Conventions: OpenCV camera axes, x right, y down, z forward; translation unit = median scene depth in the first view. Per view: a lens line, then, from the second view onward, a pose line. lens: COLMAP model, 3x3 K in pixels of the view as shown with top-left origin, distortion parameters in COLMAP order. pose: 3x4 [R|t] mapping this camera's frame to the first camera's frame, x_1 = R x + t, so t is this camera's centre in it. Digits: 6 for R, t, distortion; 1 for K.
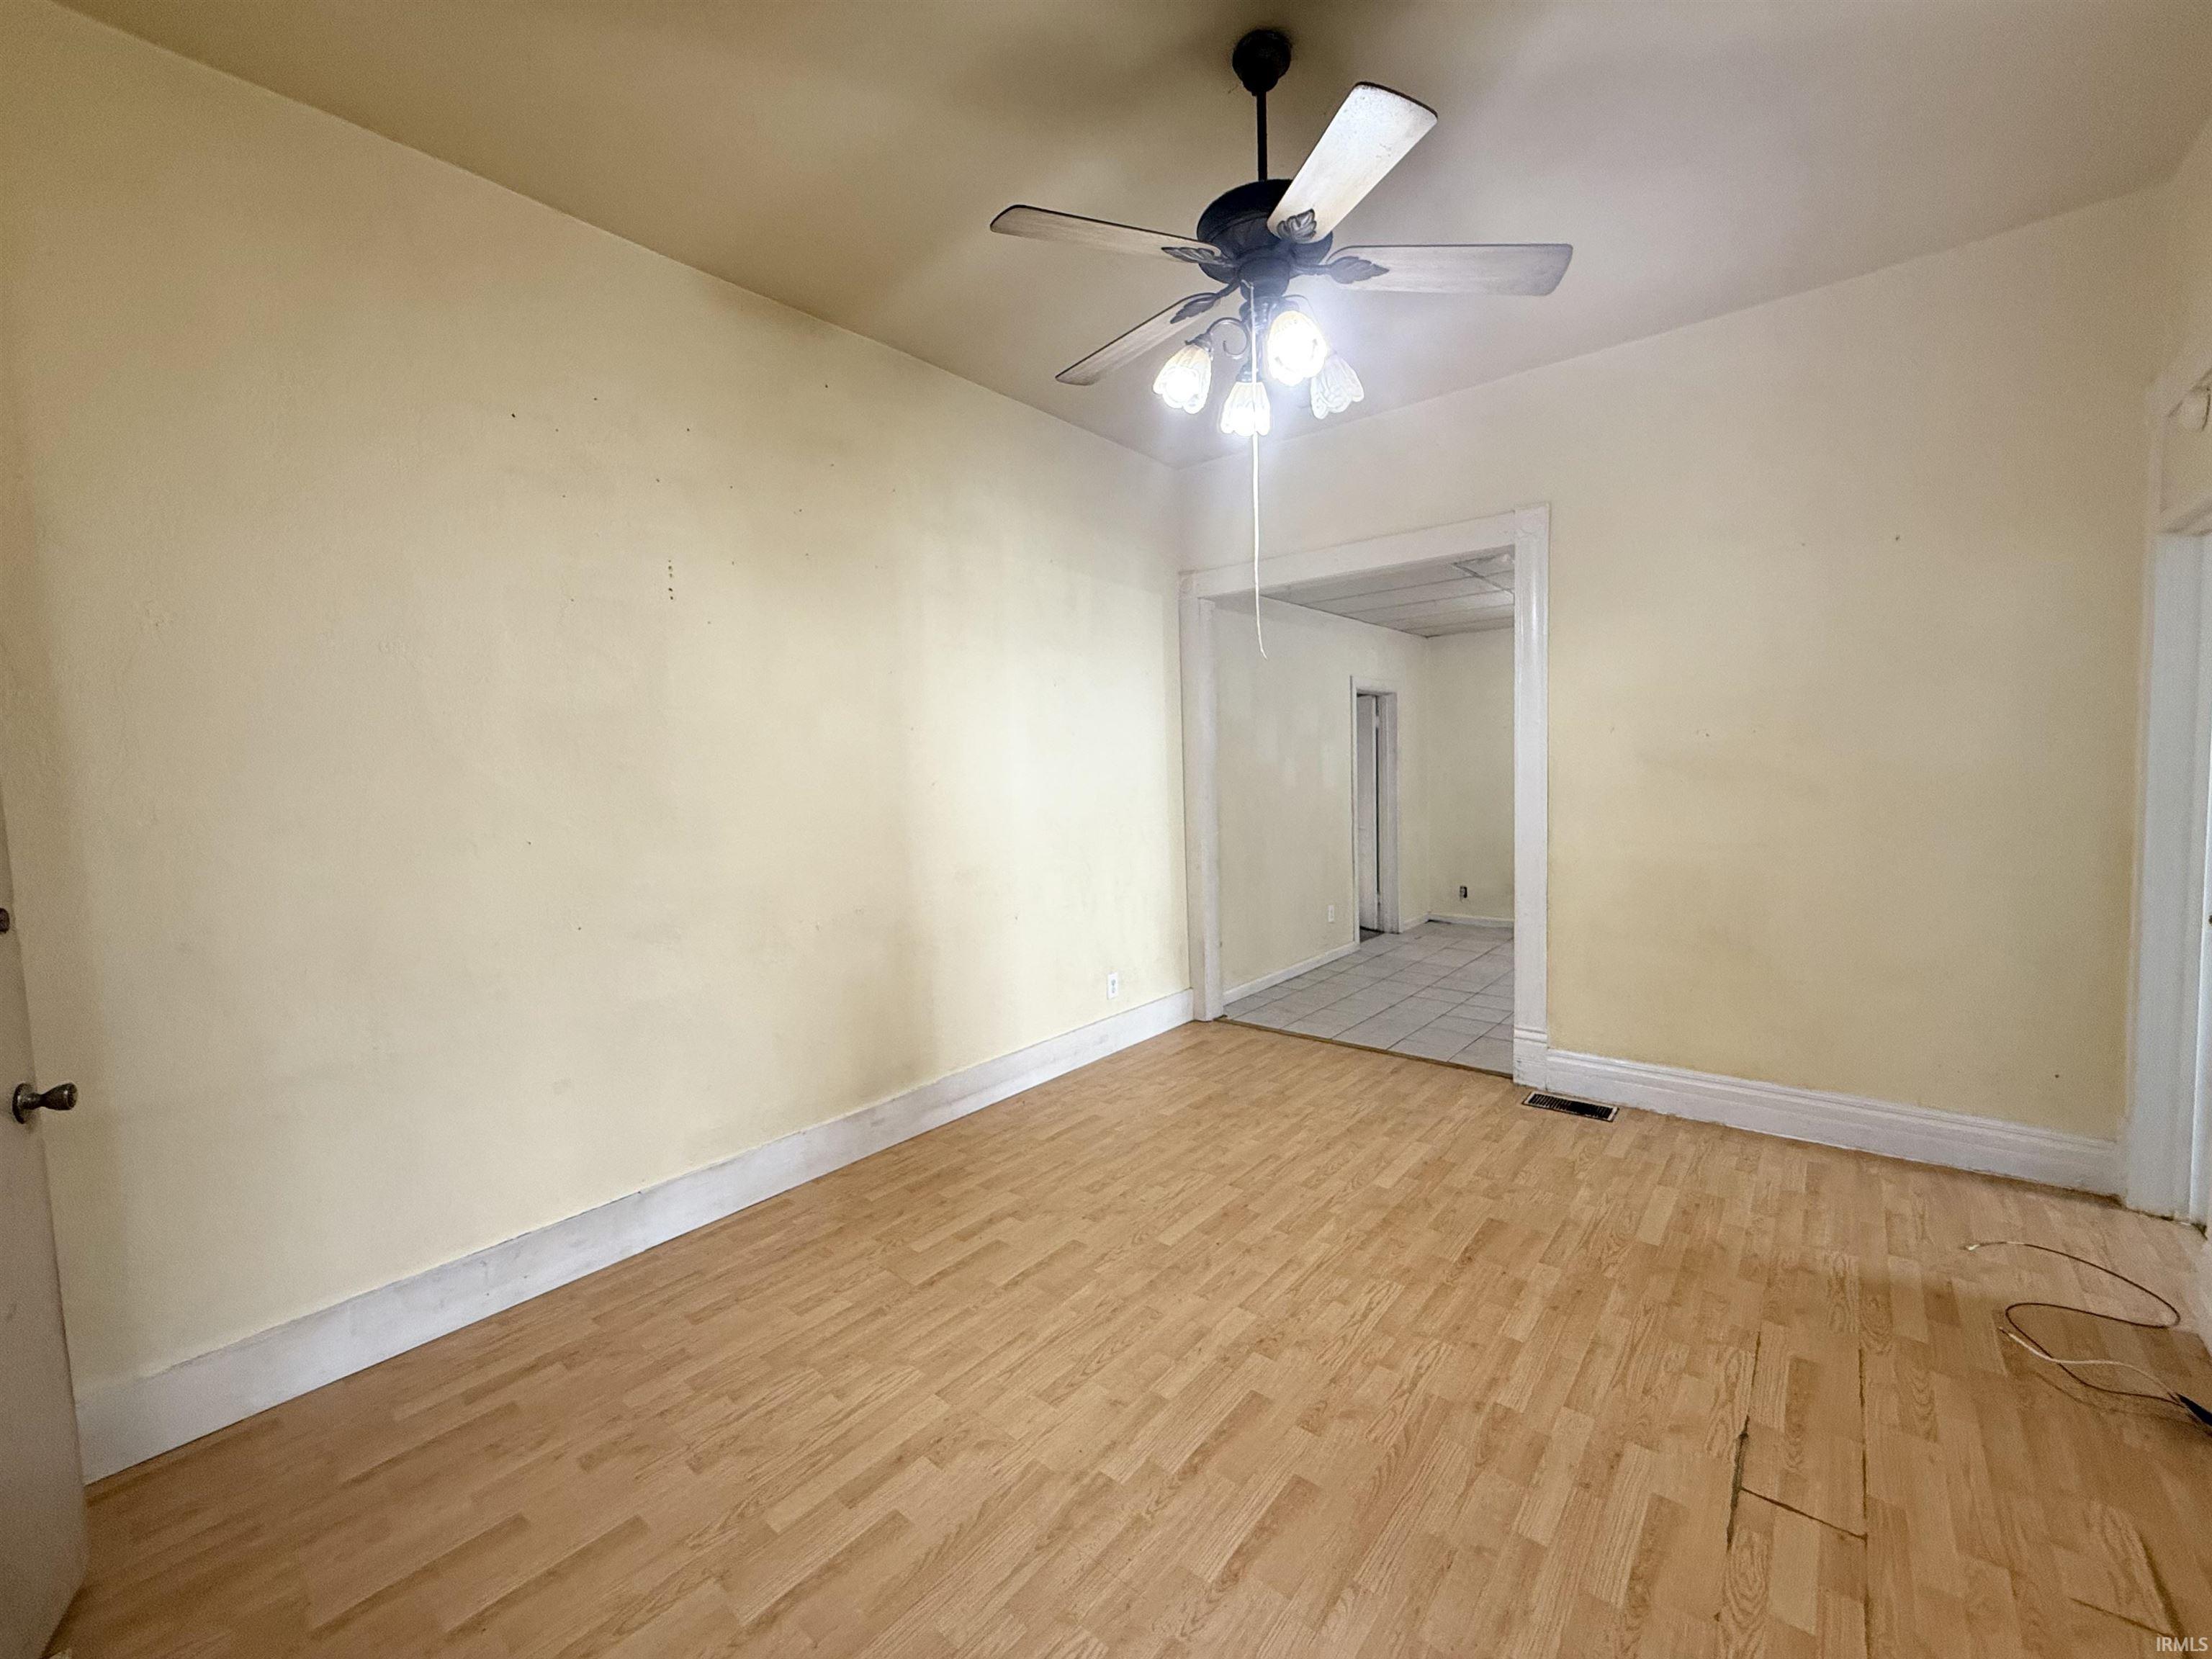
lens RADIAL K [[881.2, 0, 1114.1], [0, 881.2, 857.6], [0, 0, 1]] dist [0.000114, 0.000008]
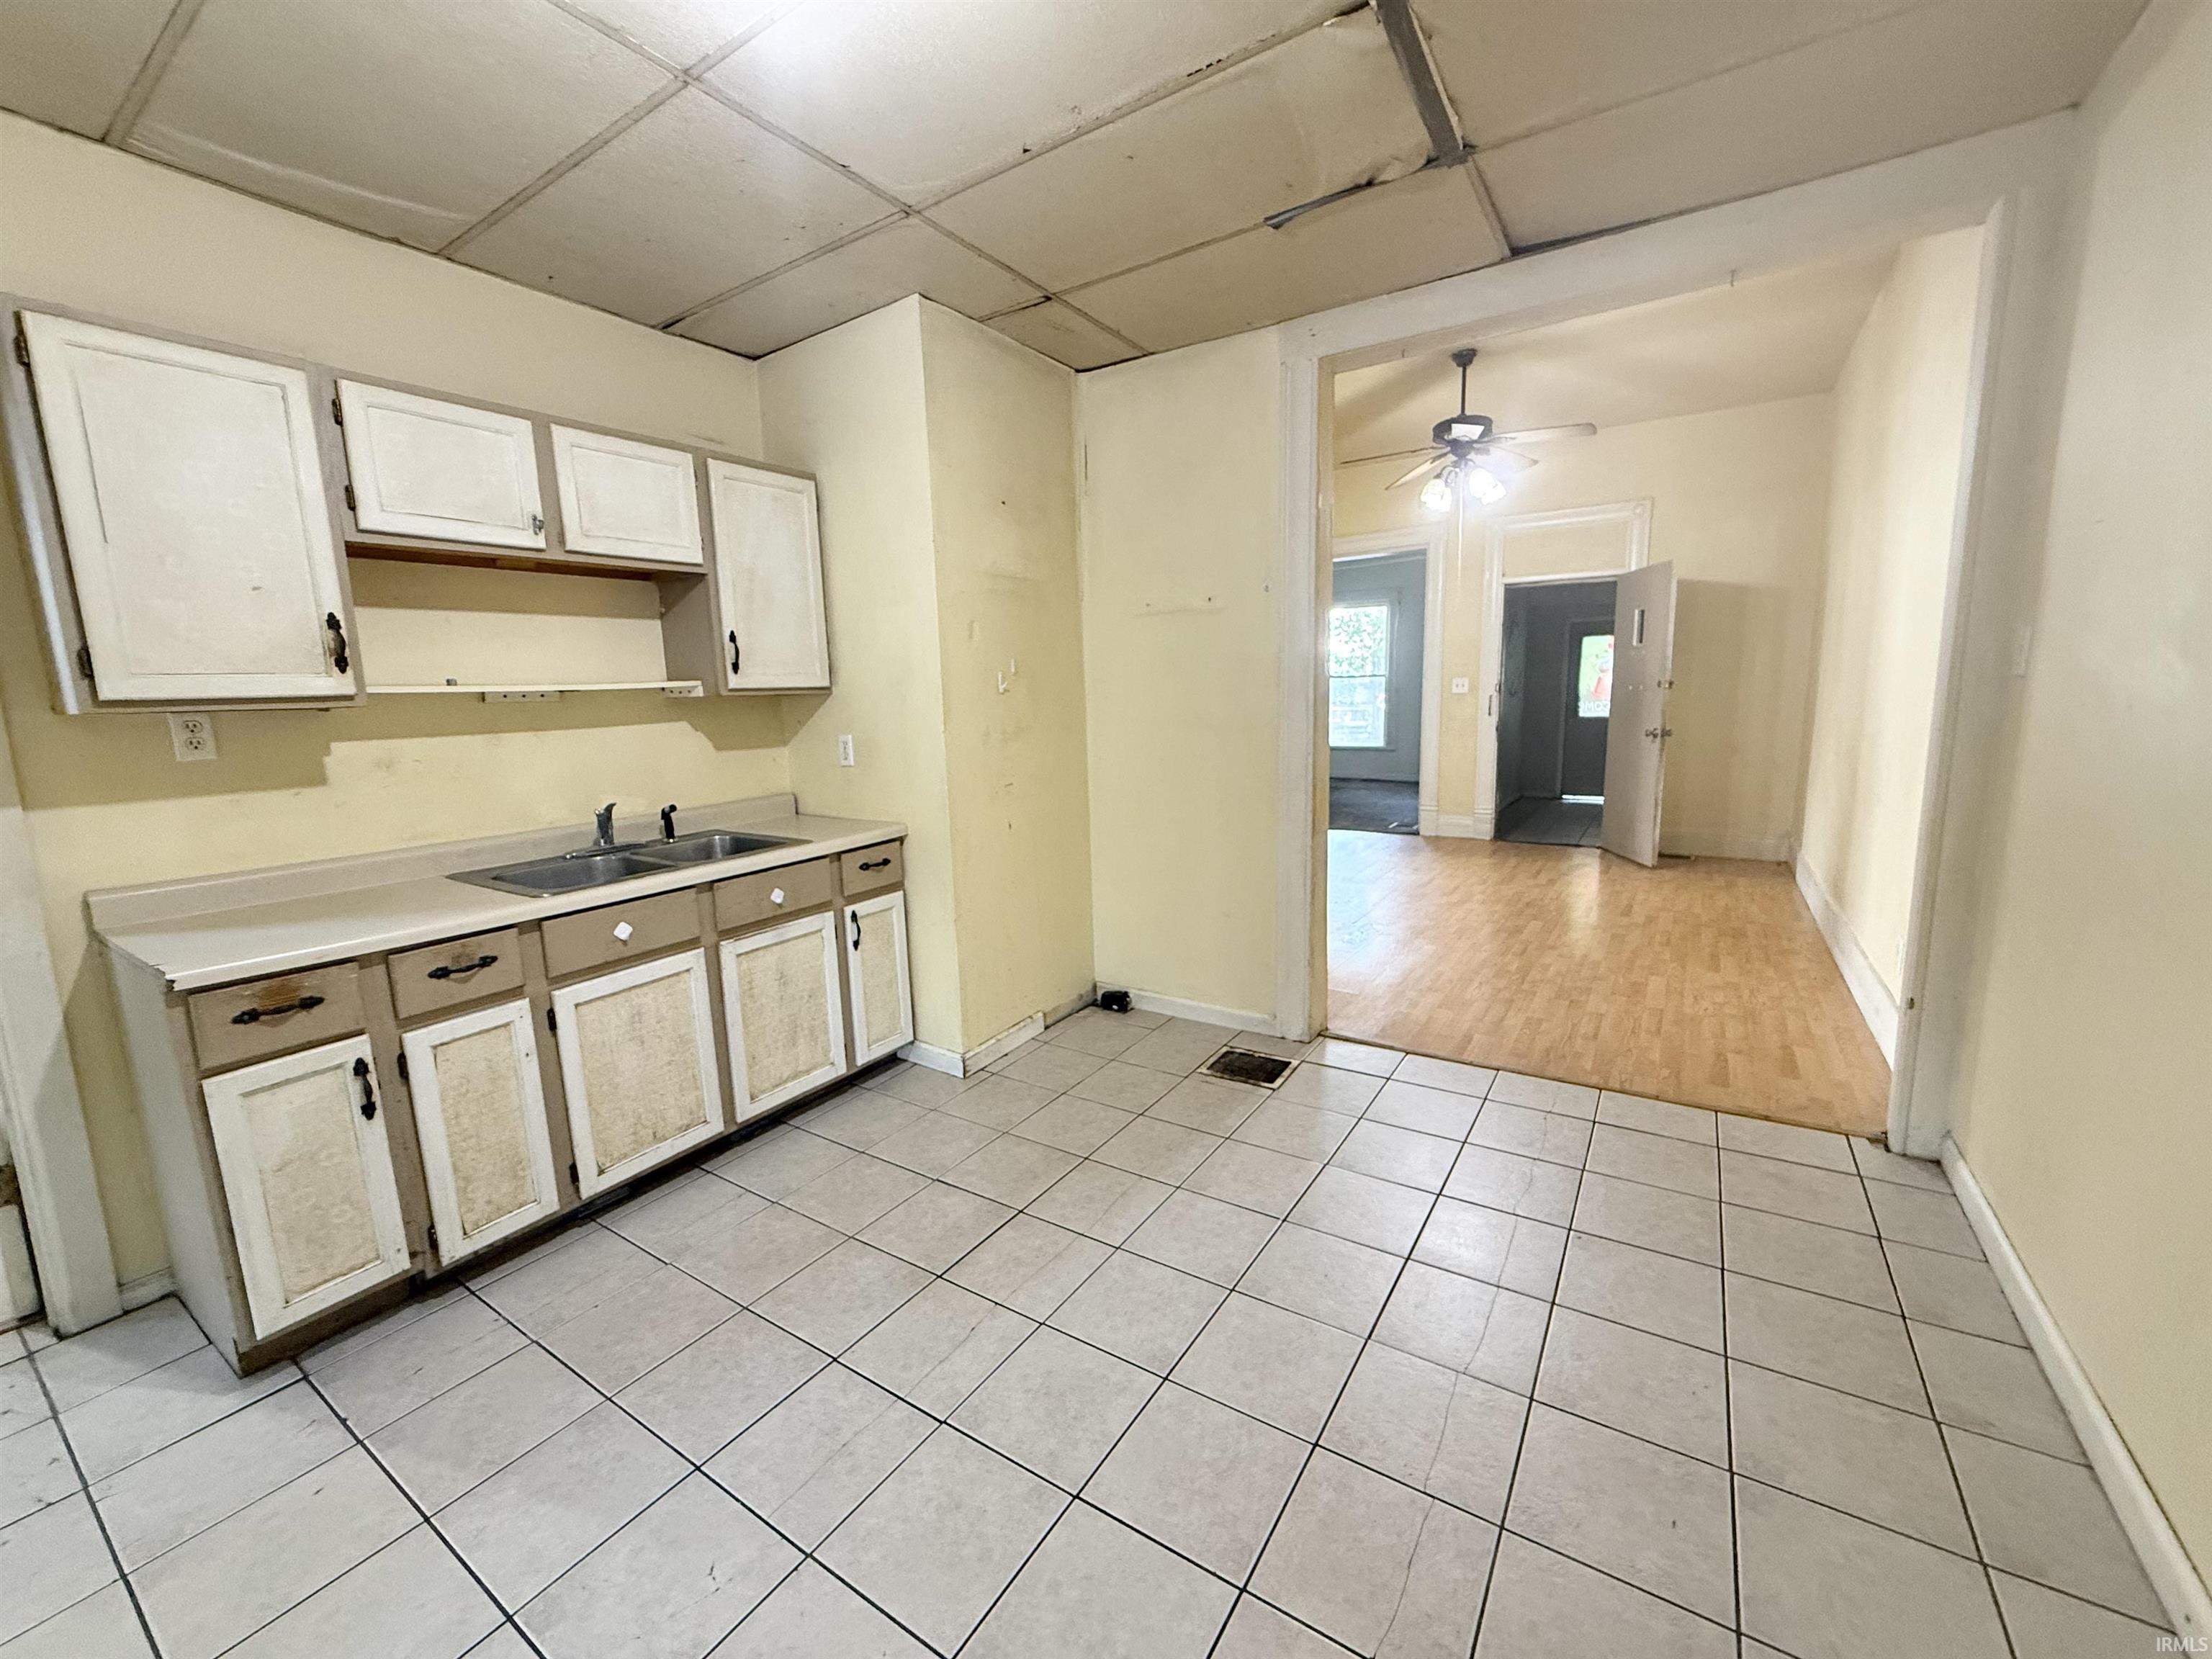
lens RADIAL K [[884.5, 0, 1099.9], [0, 884.5, 827.0], [0, 0, 1]] dist [-0.000517, 0.000130]
pose [[-0.994034, 0.066920, -0.086130, 0.783181], [0.043373, 0.967066, 0.250802, -0.170466], [0.100077, 0.245570, -0.964199, 1.879106]]
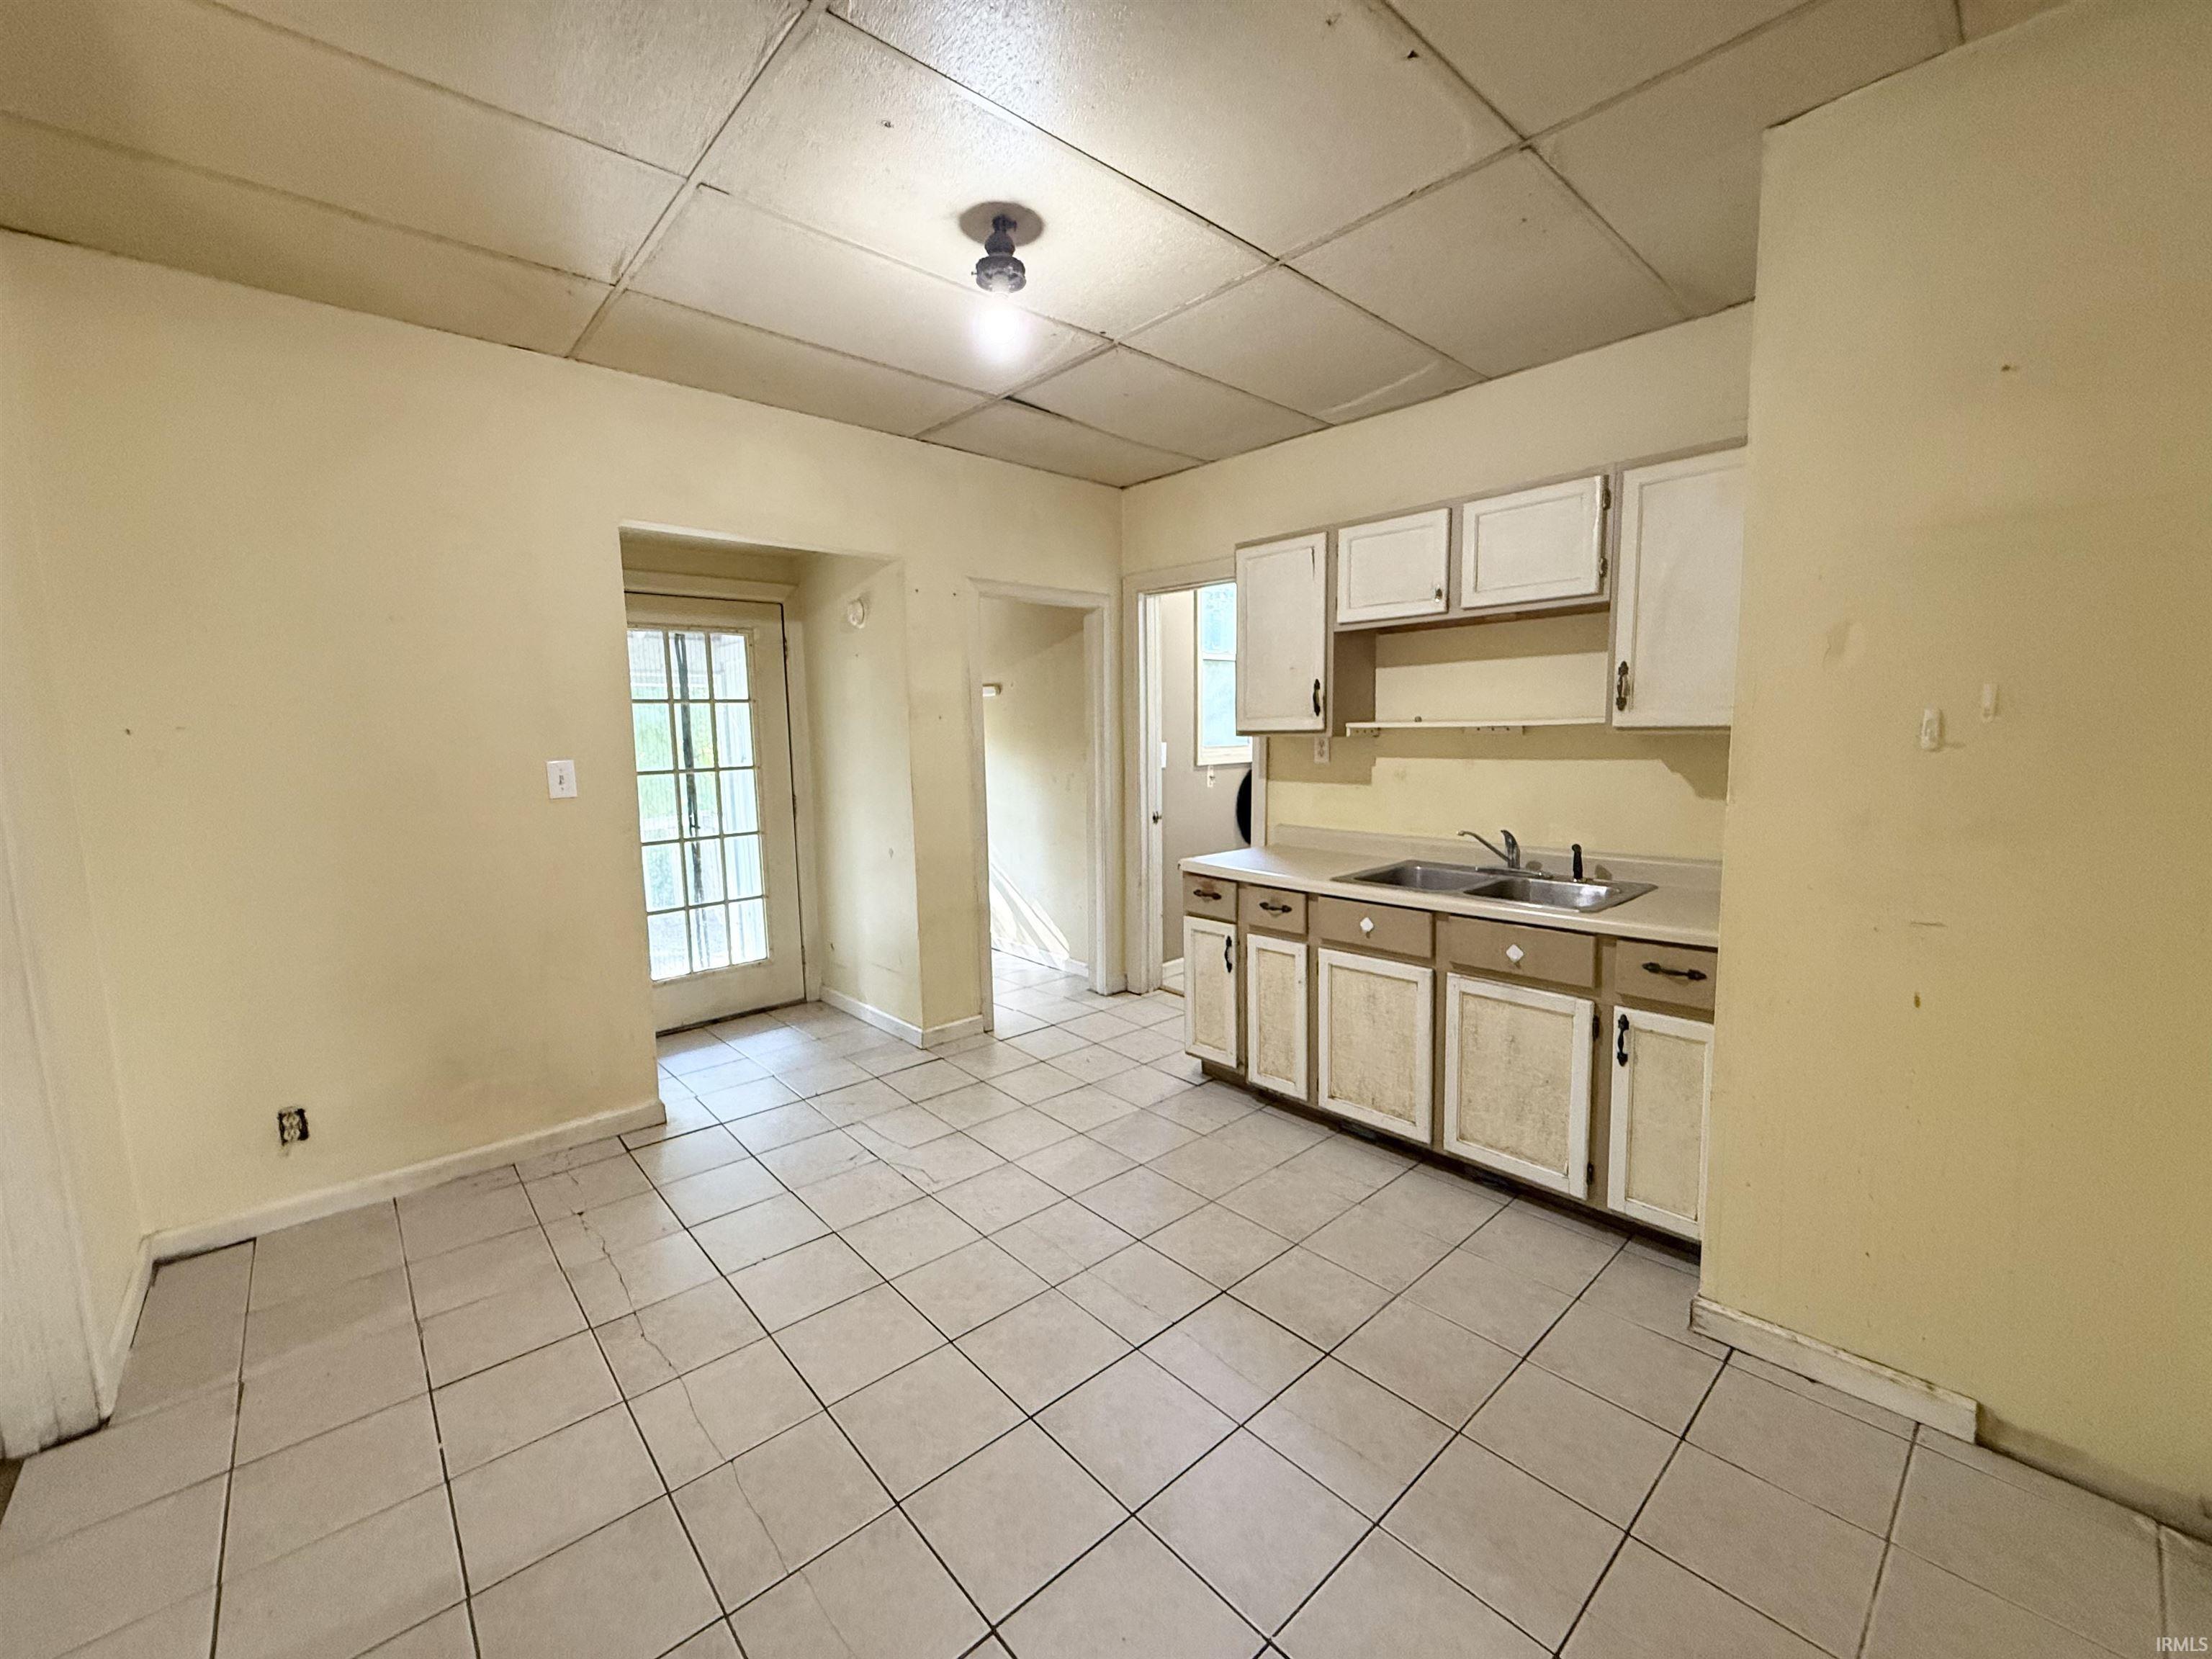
lens RADIAL K [[882.9, 0, 1106.0], [0, 882.9, 829.5], [0, 0, 1]] dist [-0.001978, -0.000367]
pose [[0.153983, -0.094433, 0.983551, 0.291995], [0.107601, 0.991105, 0.078313, -0.125403], [-0.982197, 0.093772, 0.162774, 1.358923]]
